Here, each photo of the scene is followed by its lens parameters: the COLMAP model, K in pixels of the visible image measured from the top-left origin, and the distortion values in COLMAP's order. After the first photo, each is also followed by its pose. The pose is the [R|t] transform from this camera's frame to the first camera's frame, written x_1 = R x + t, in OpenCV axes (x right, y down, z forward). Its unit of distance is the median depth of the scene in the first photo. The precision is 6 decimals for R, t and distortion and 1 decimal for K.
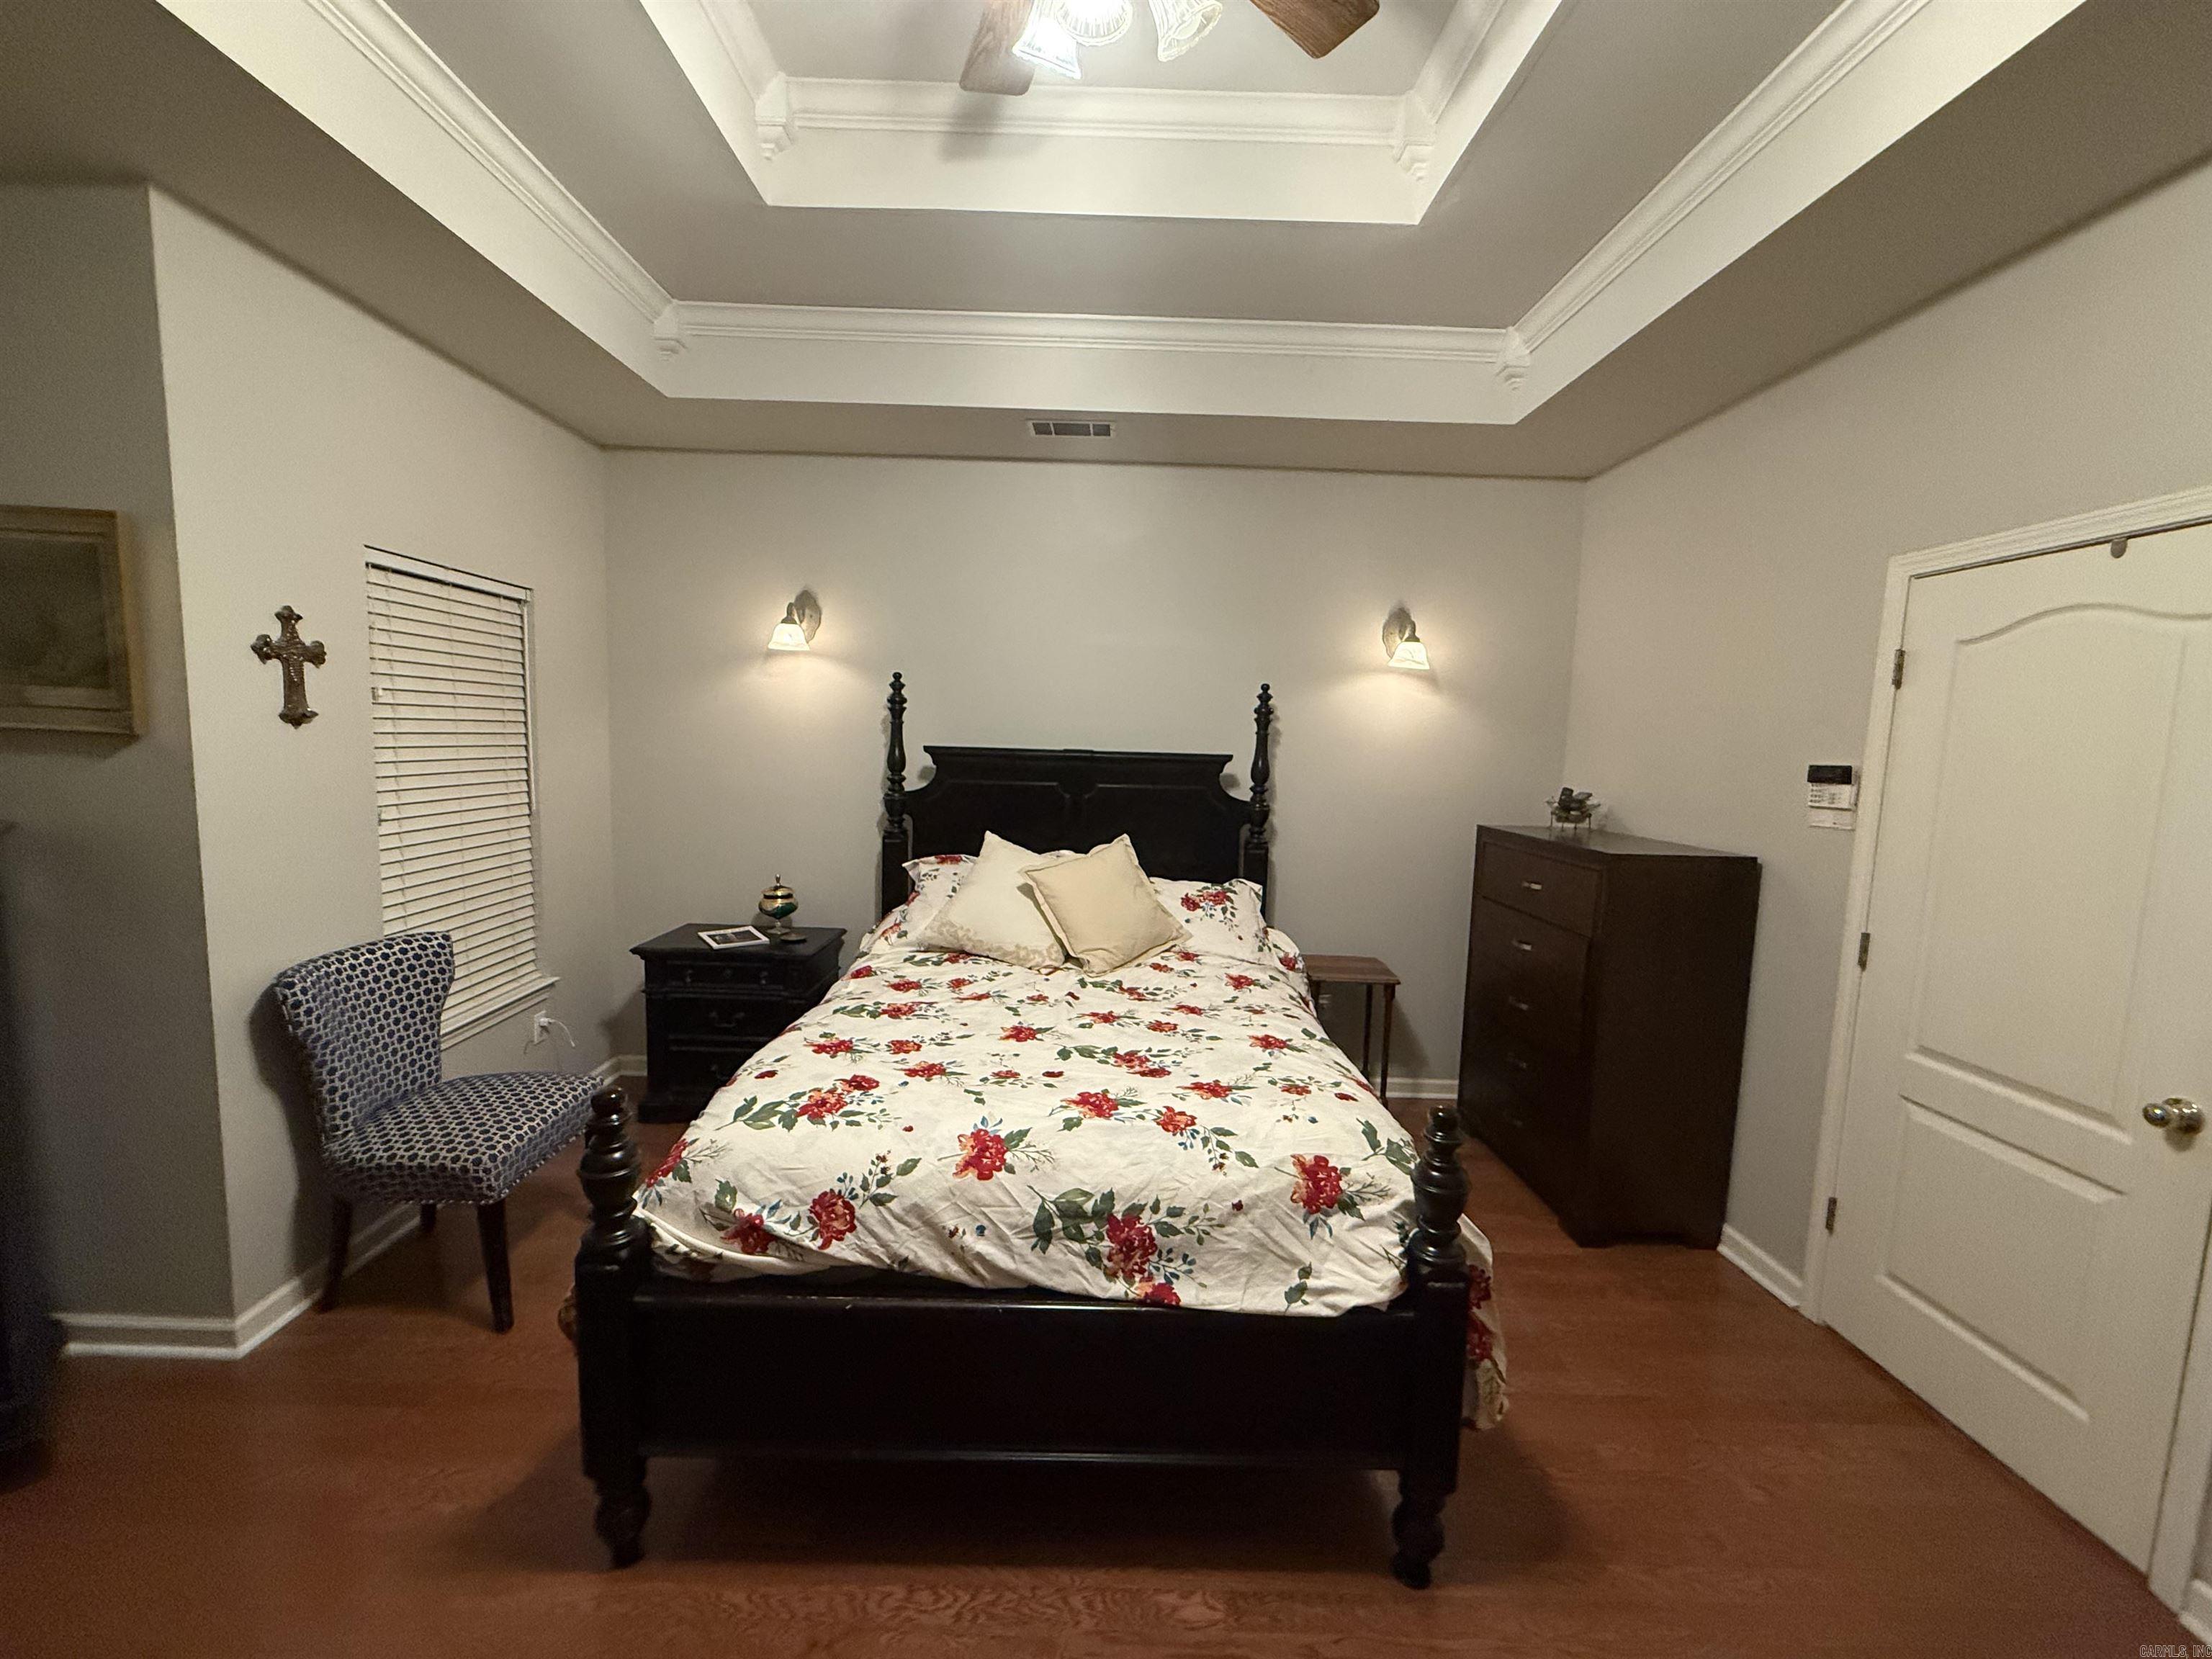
lens RADIAL K [[877.2, 0, 1097.6], [0, 877.2, 829.0], [0, 0, 1]] dist [-0.001604, 0.000031]
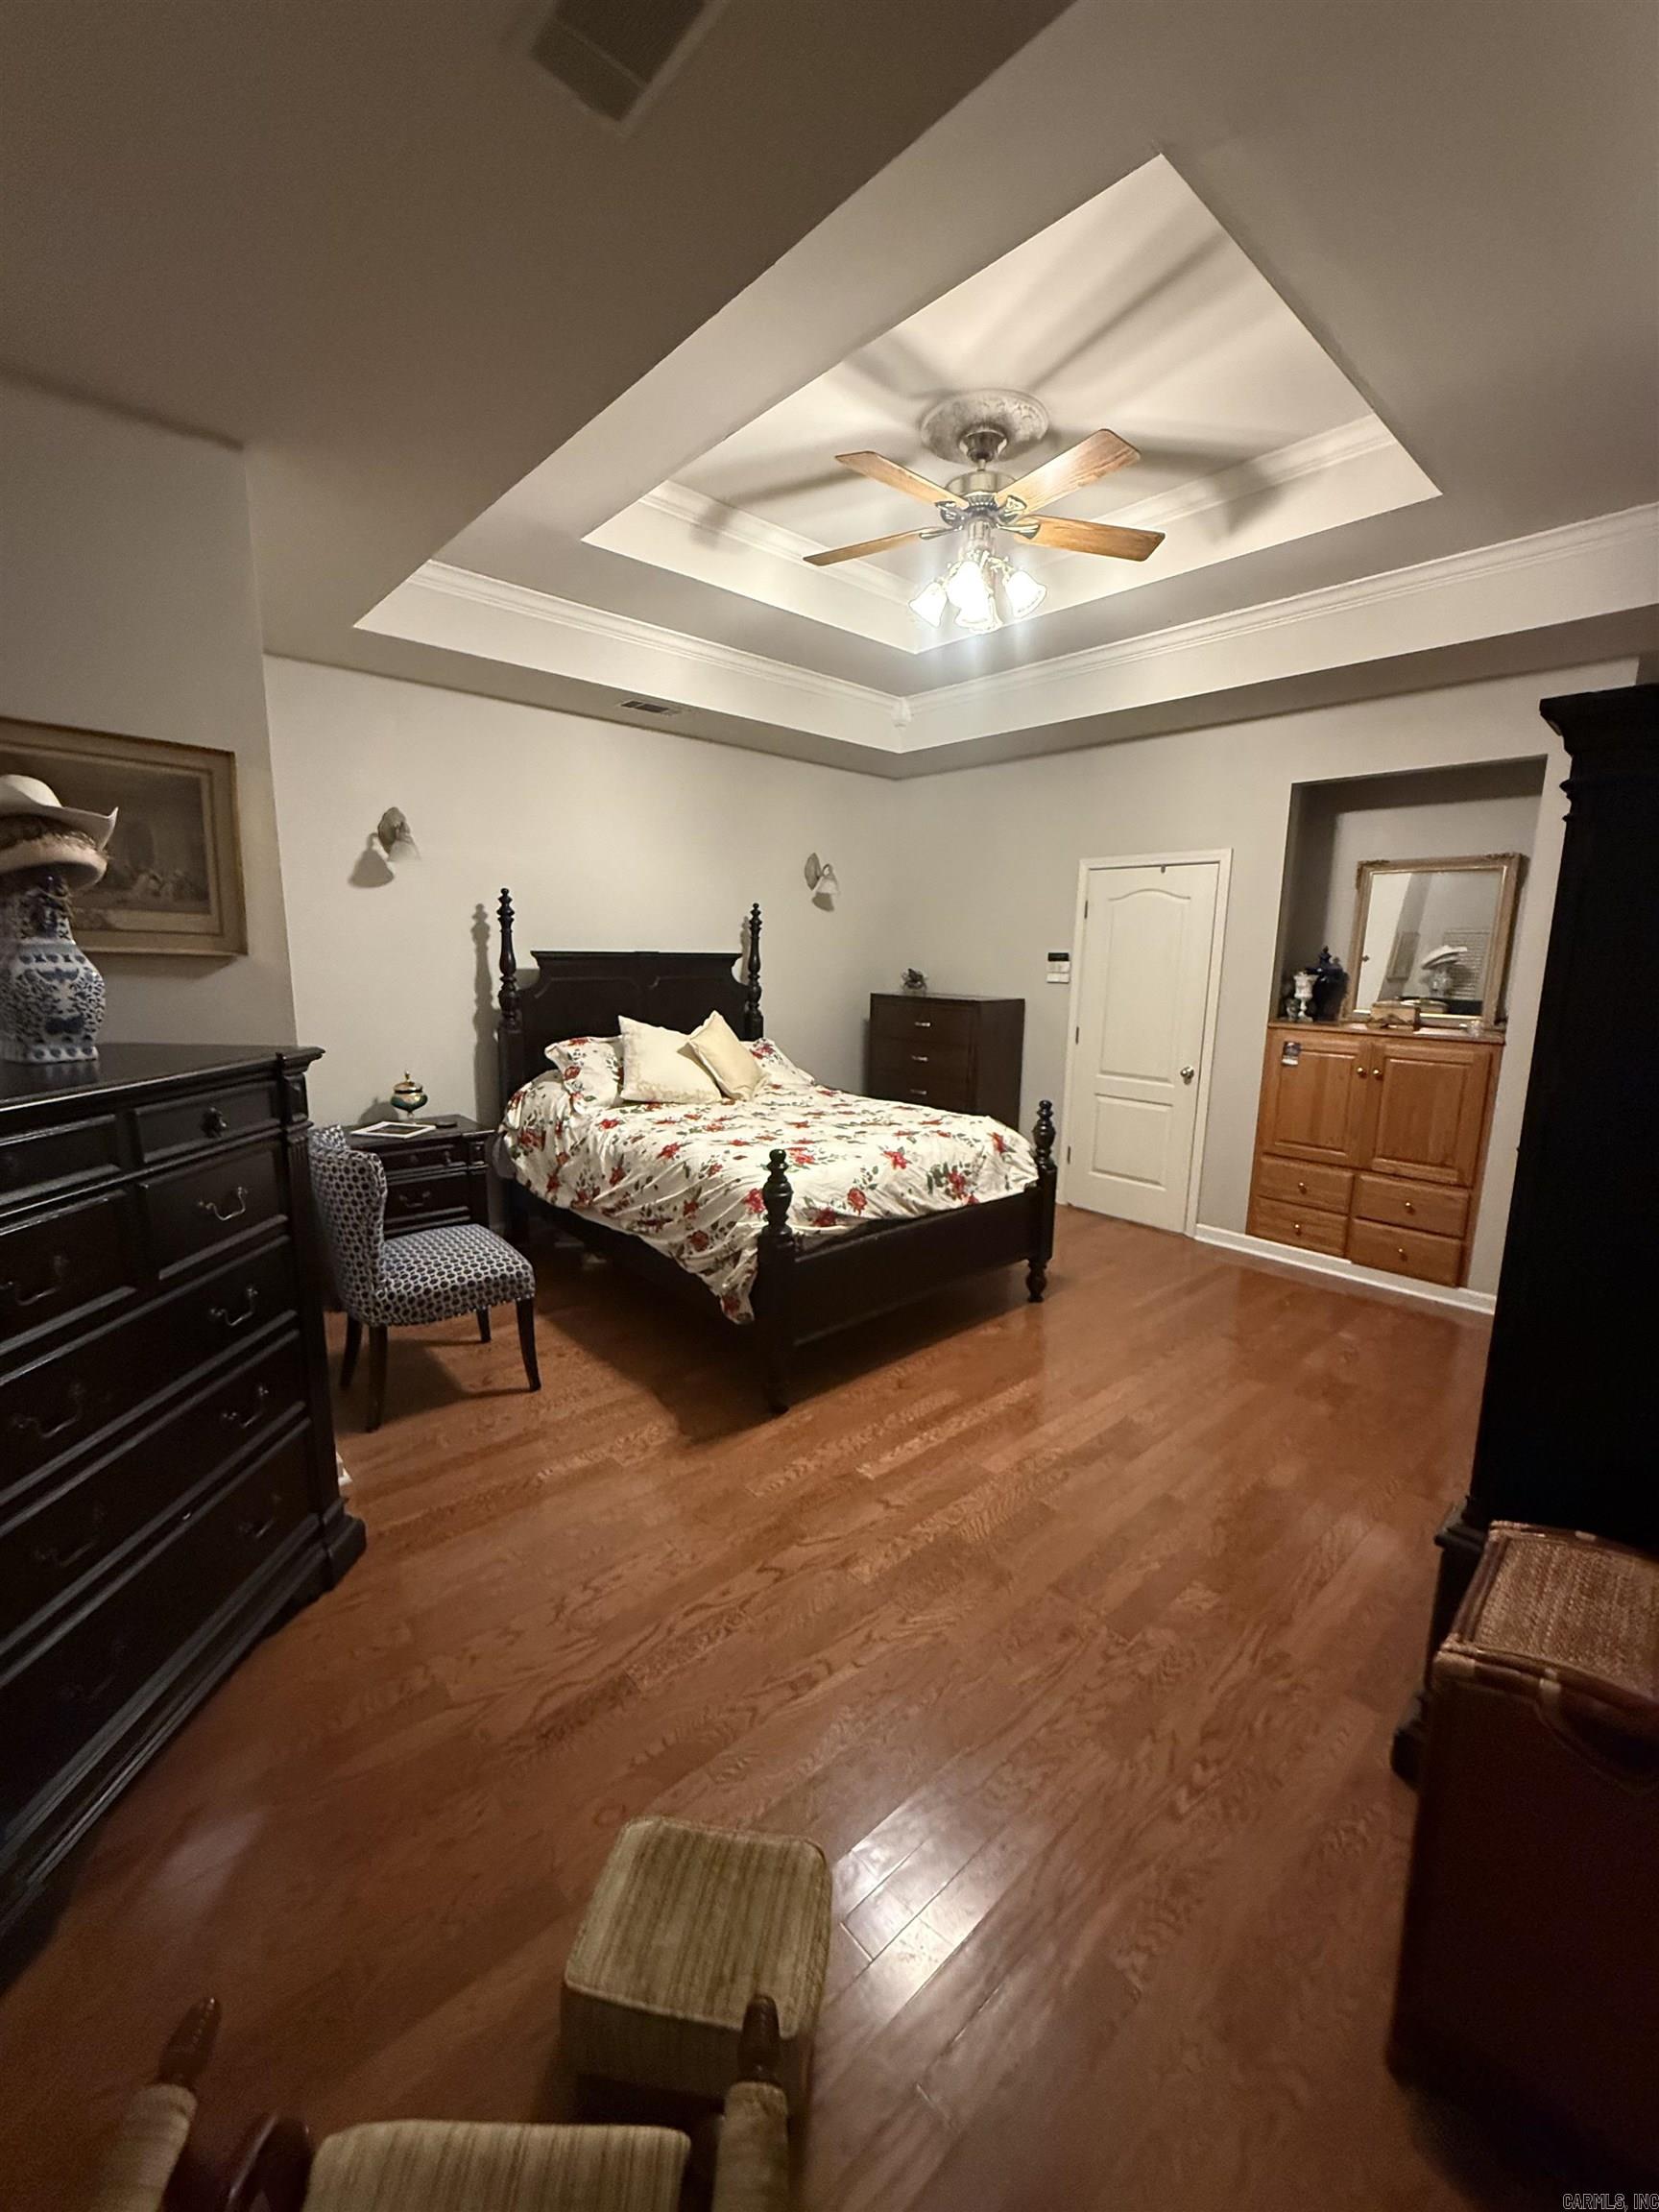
lens RADIAL K [[877.2, 0, 833.1], [0, 877.2, 1102.9], [0, 0, 1]] dist [-0.001604, 0.000031]
pose [[0.742289, -0.133402, 0.656666, -1.330018], [0.073468, 0.990277, 0.118129, -0.000961], [-0.666040, -0.039442, 0.744873, -0.334737]]
